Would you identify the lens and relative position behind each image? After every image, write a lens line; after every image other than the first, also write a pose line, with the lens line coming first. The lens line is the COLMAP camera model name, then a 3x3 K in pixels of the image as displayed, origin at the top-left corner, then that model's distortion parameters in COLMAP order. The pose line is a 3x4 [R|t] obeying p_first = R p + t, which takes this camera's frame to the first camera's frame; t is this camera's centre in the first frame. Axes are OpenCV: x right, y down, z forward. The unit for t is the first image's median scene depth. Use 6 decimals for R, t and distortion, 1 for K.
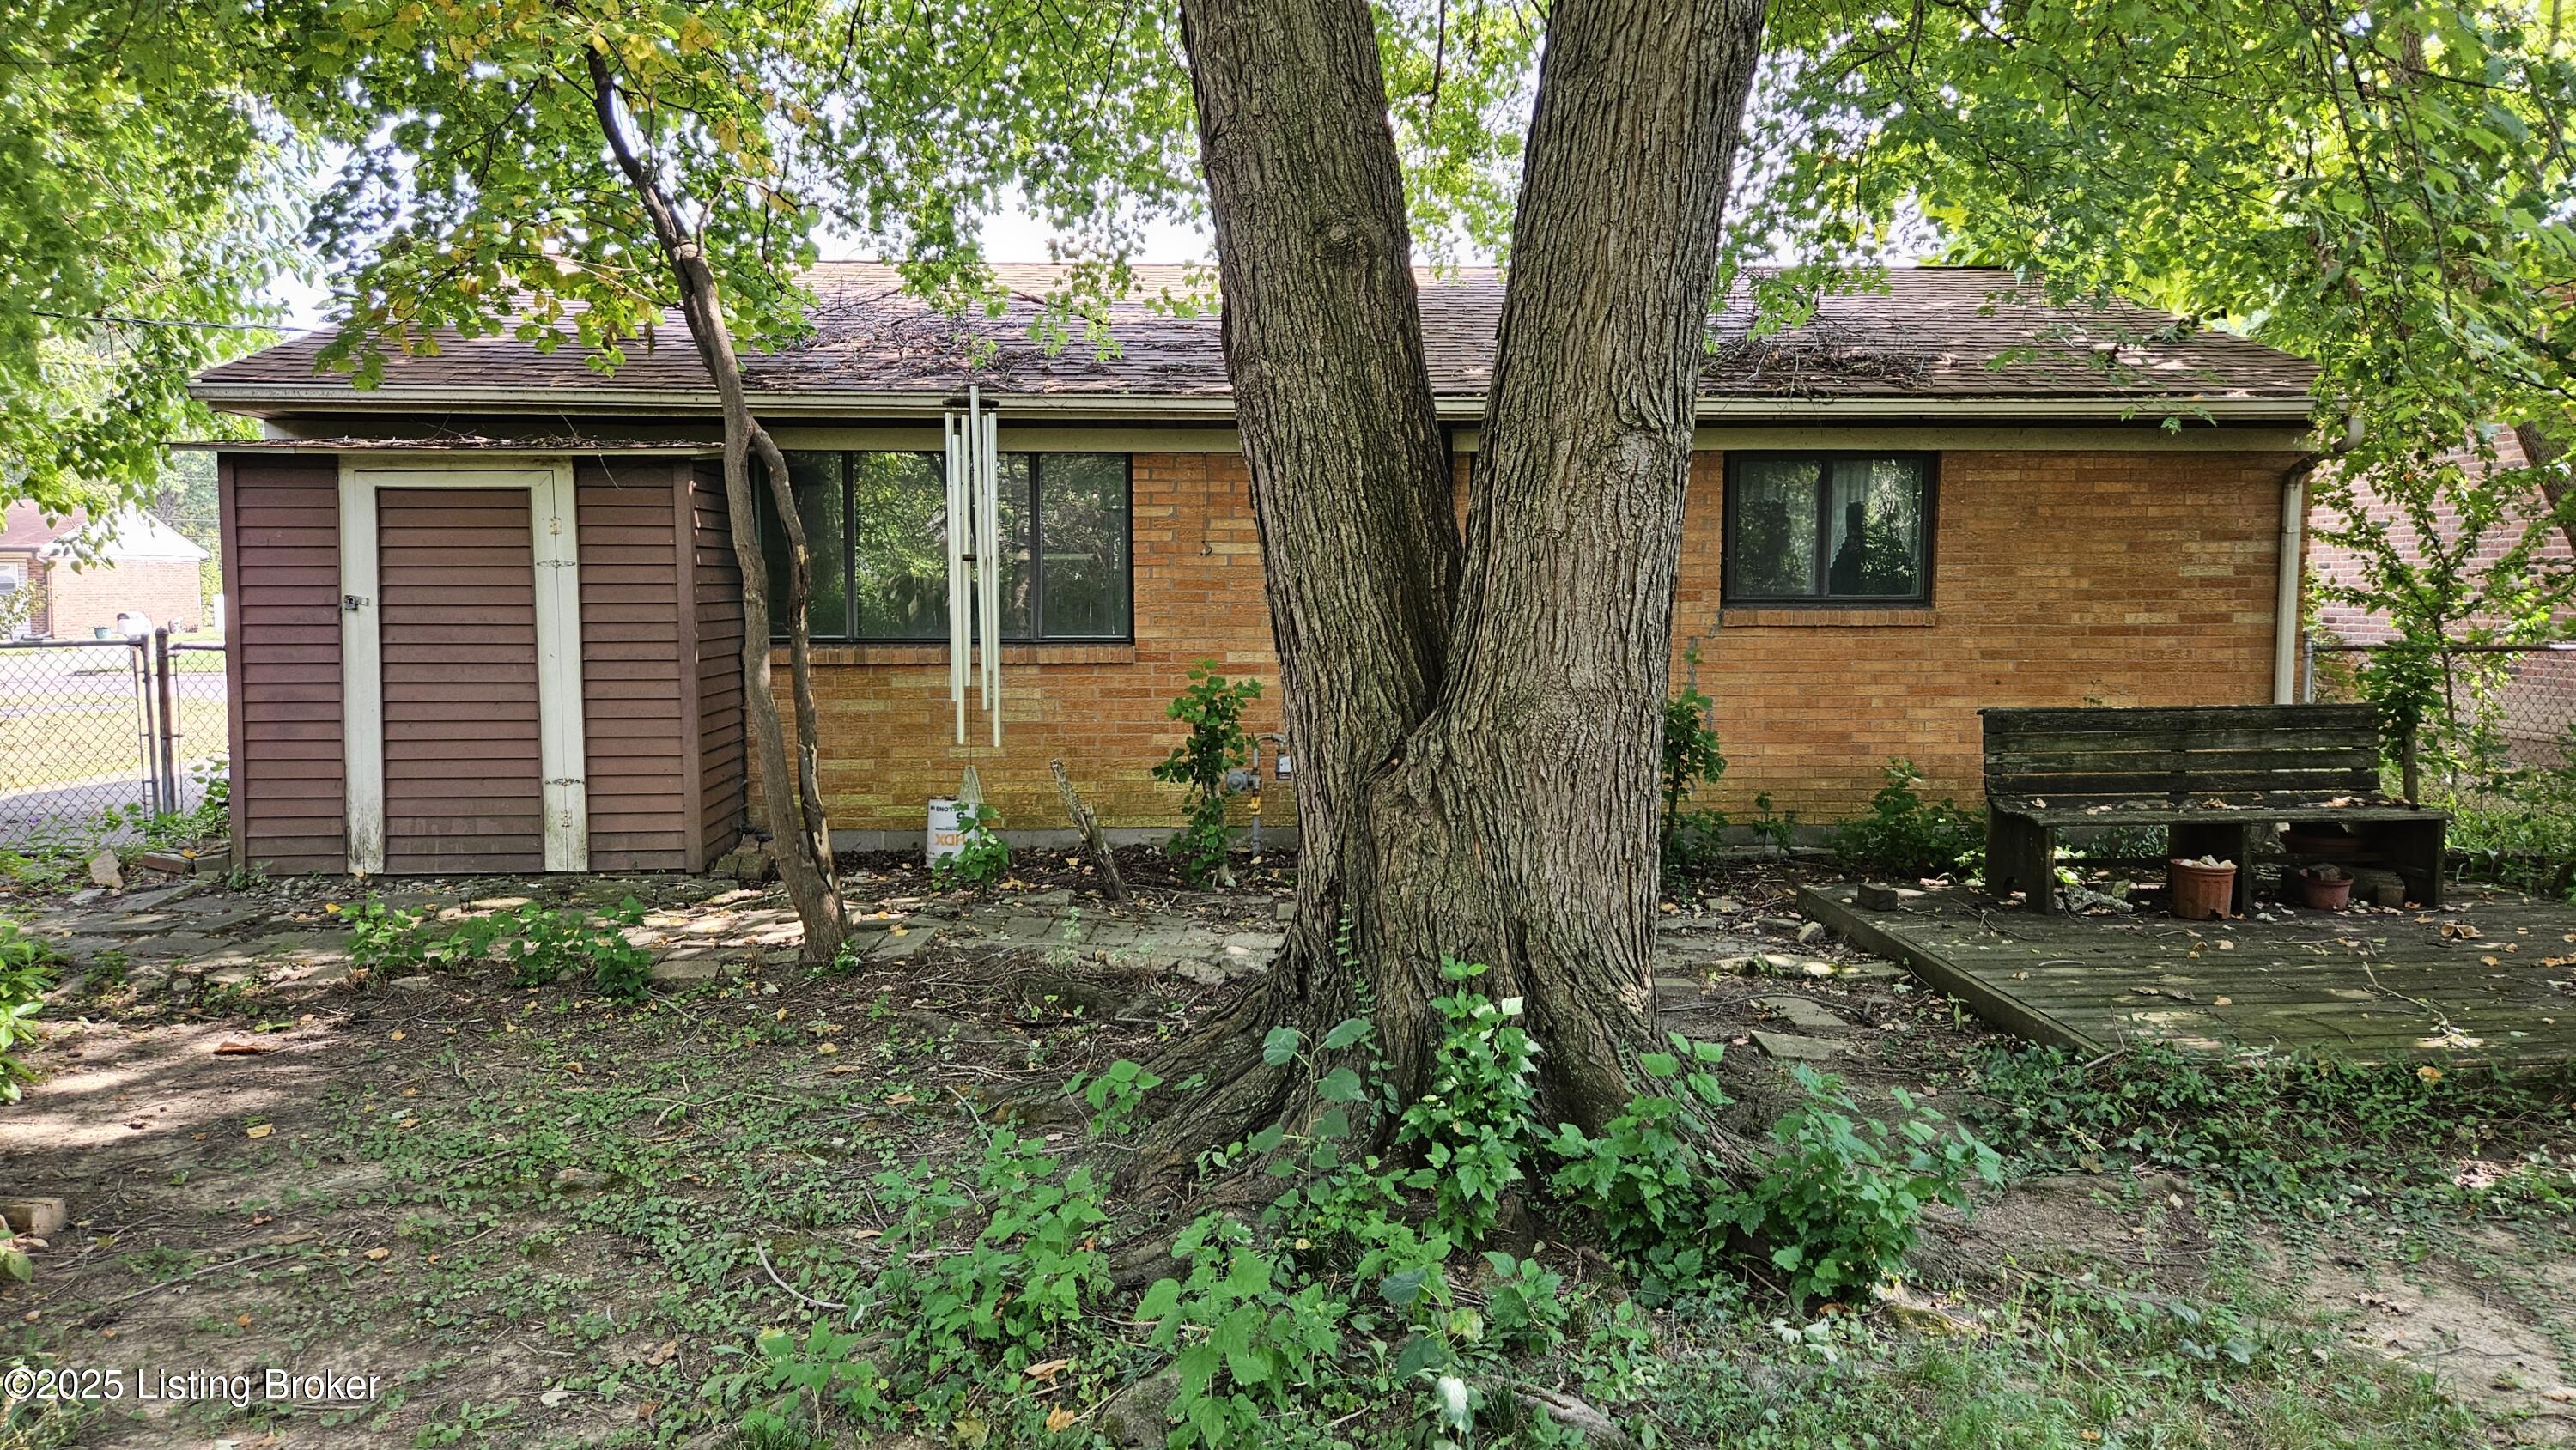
lens RADIAL K [[1720.4, 0, 1296.6], [0, 1720.4, 732.5], [0, 0, 1]] dist [0.068788, -0.059558]
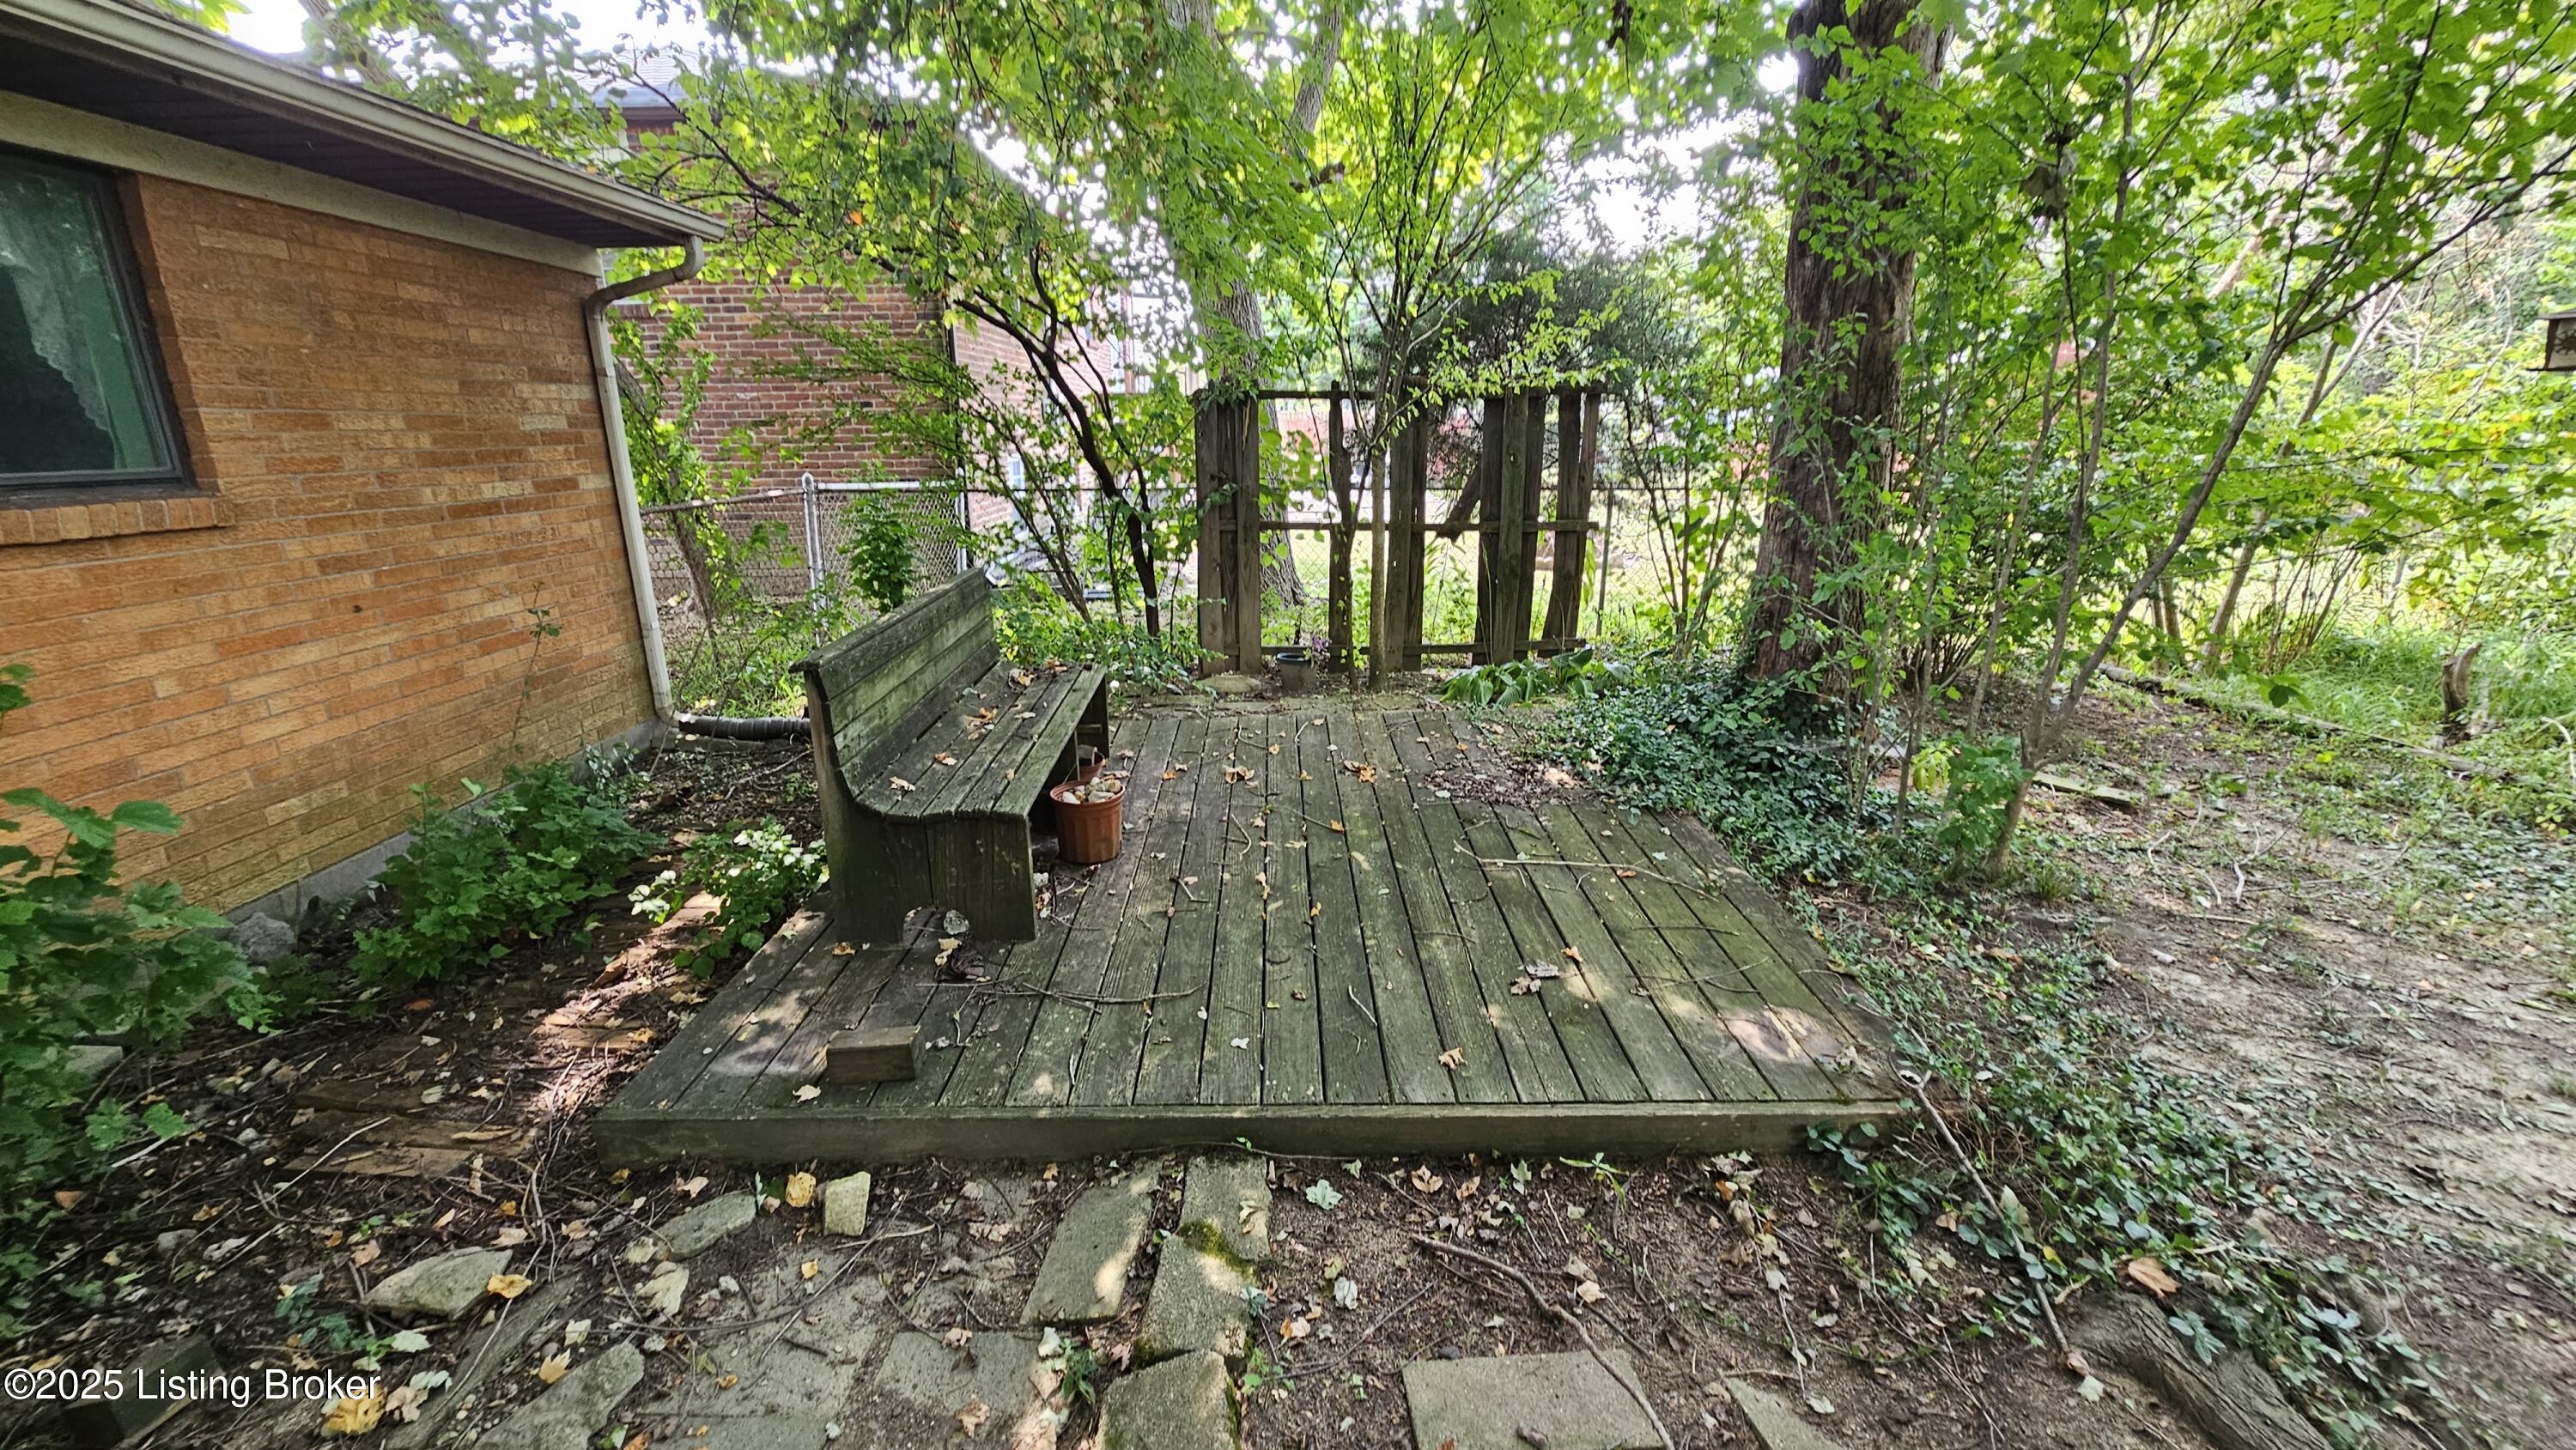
lens RADIAL K [[1061.2, 0, 1298.1], [0, 1061.2, 718.8], [0, 0, 1]] dist [-0.001990, 0.000140]
pose [[0.031750, -0.266510, 0.963309, 0.055643], [0.096650, 0.960097, 0.262436, -0.072964], [-0.994812, 0.084771, 0.056241, 0.826586]]
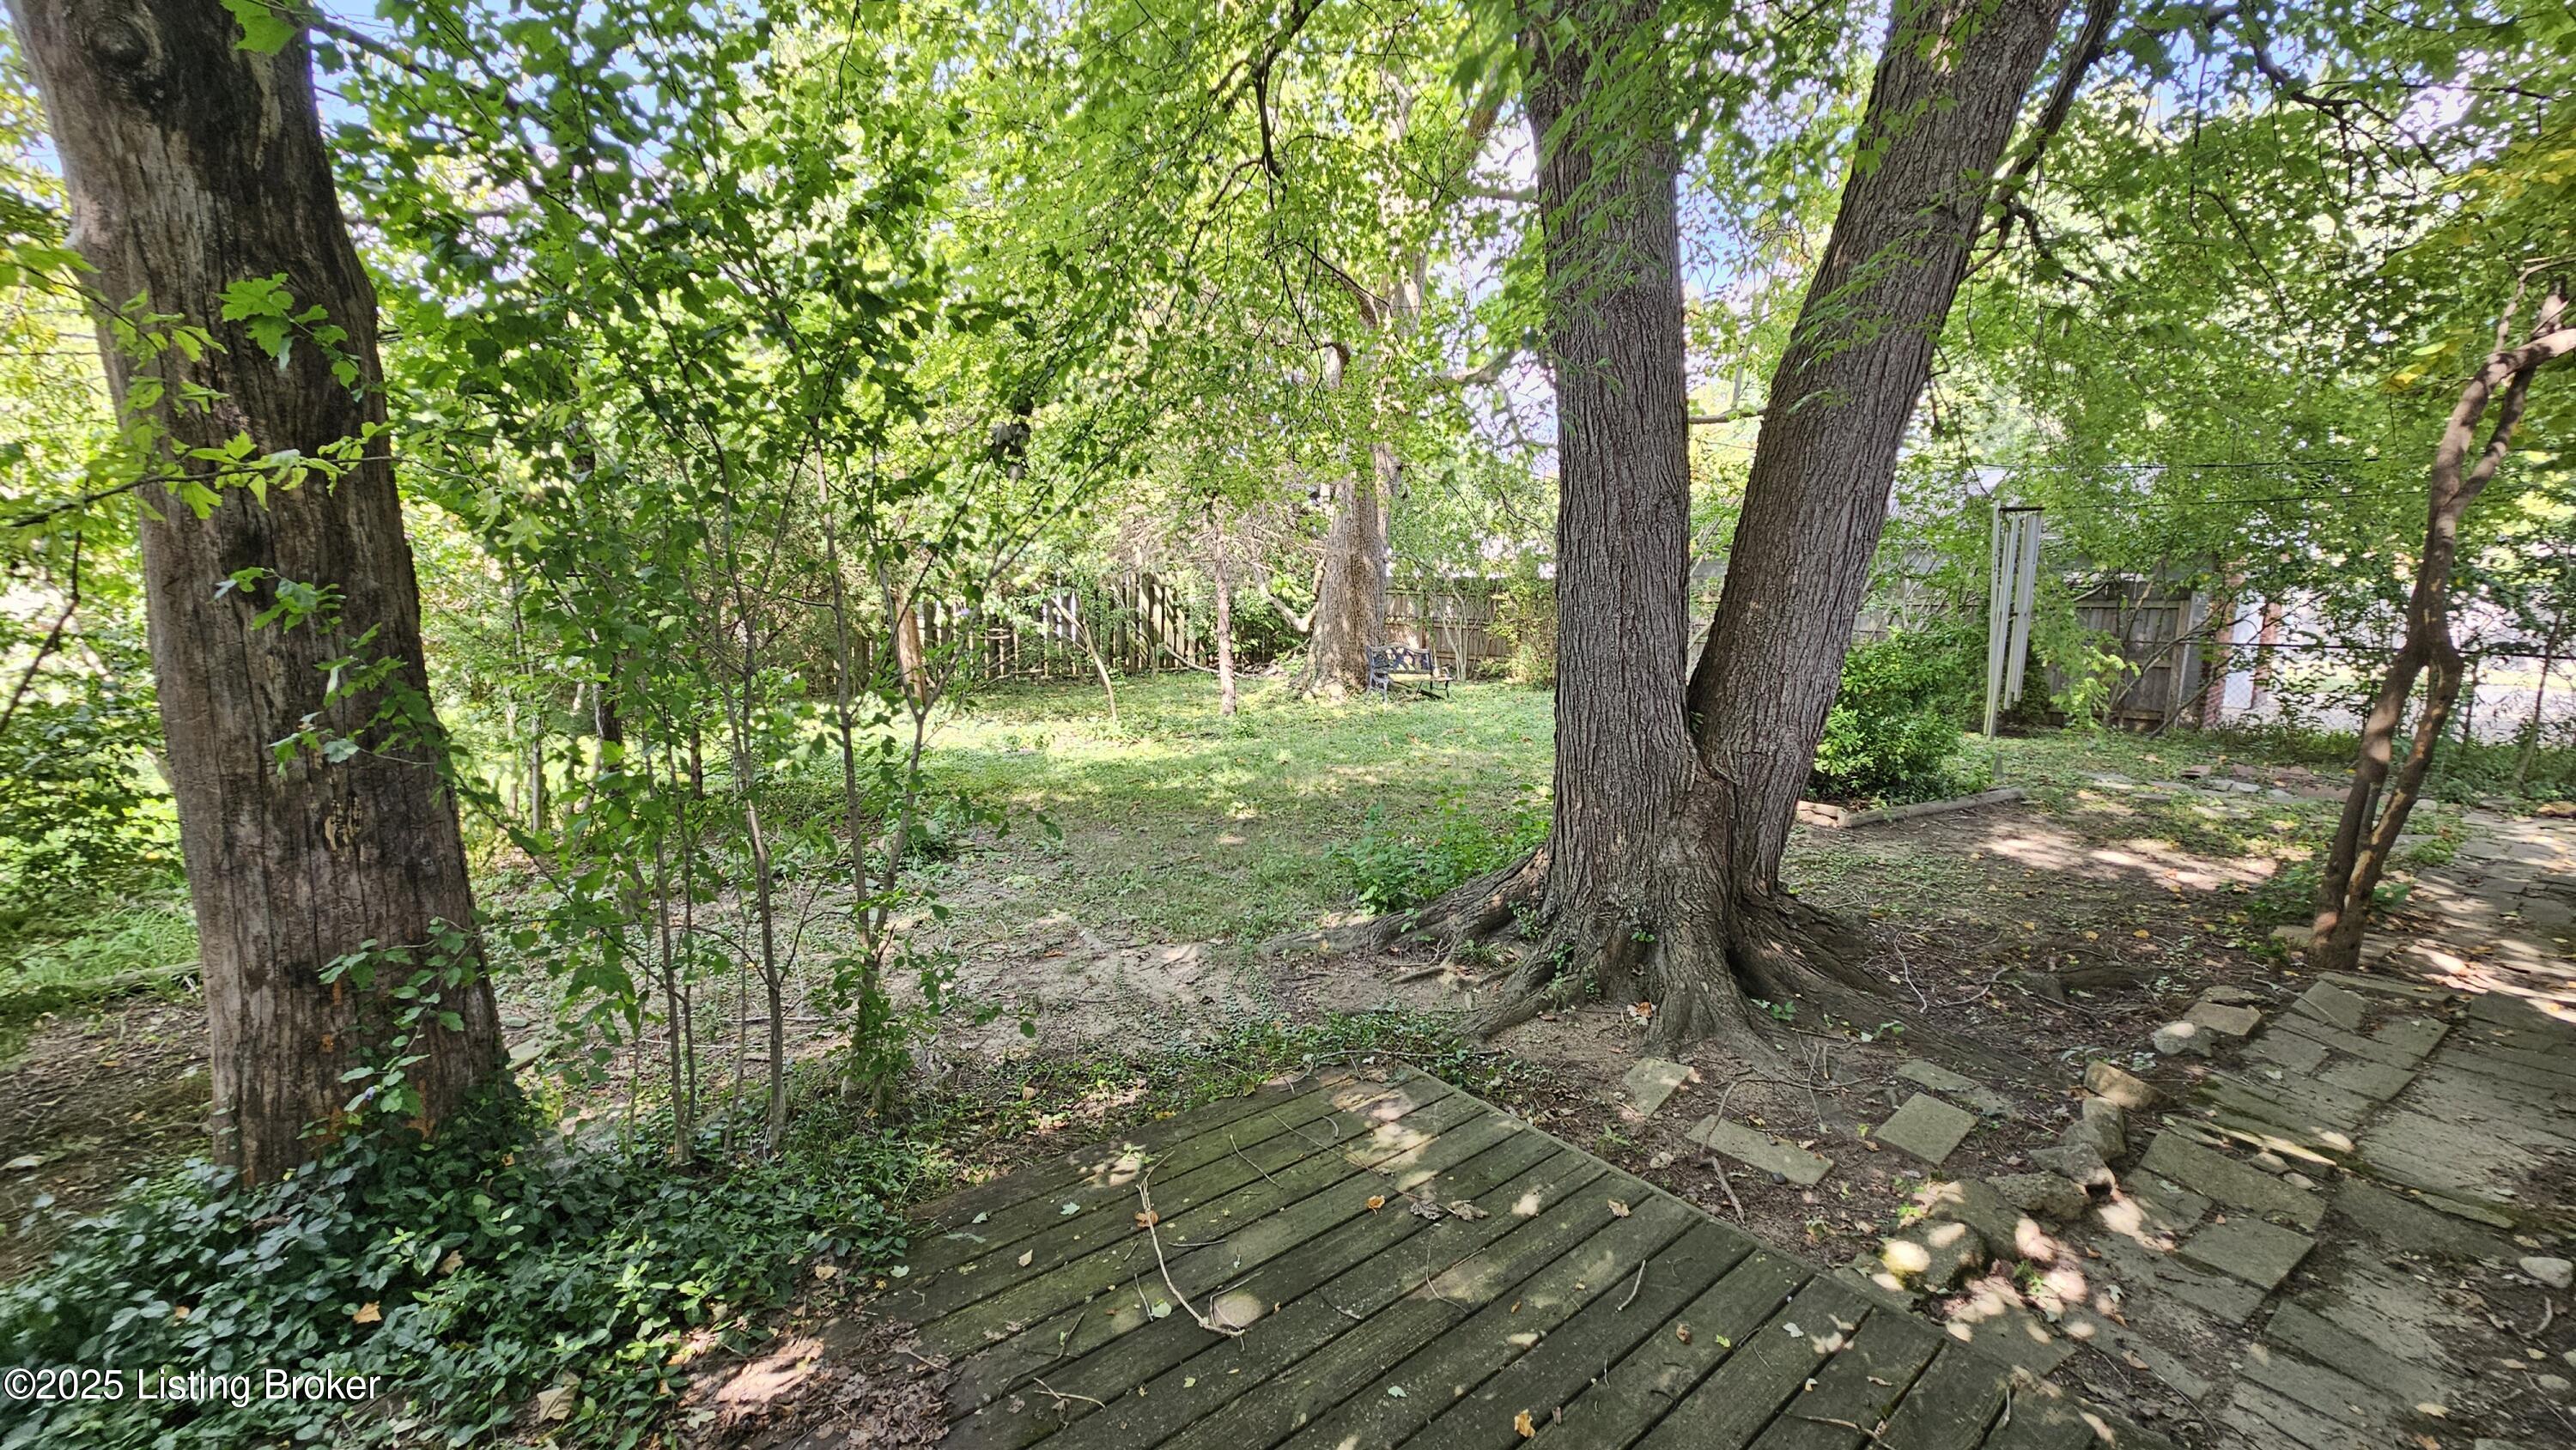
lens RADIAL K [[1061.5, 0, 1291.6], [0, 1061.5, 706.6], [0, 0, 1]] dist [0.000628, 0.001015]
pose [[-0.791959, 0.065640, -0.607035, 0.632405], [-0.071821, 0.977287, 0.199376, -0.117821], [0.606335, 0.201496, -0.769258, 0.982964]]
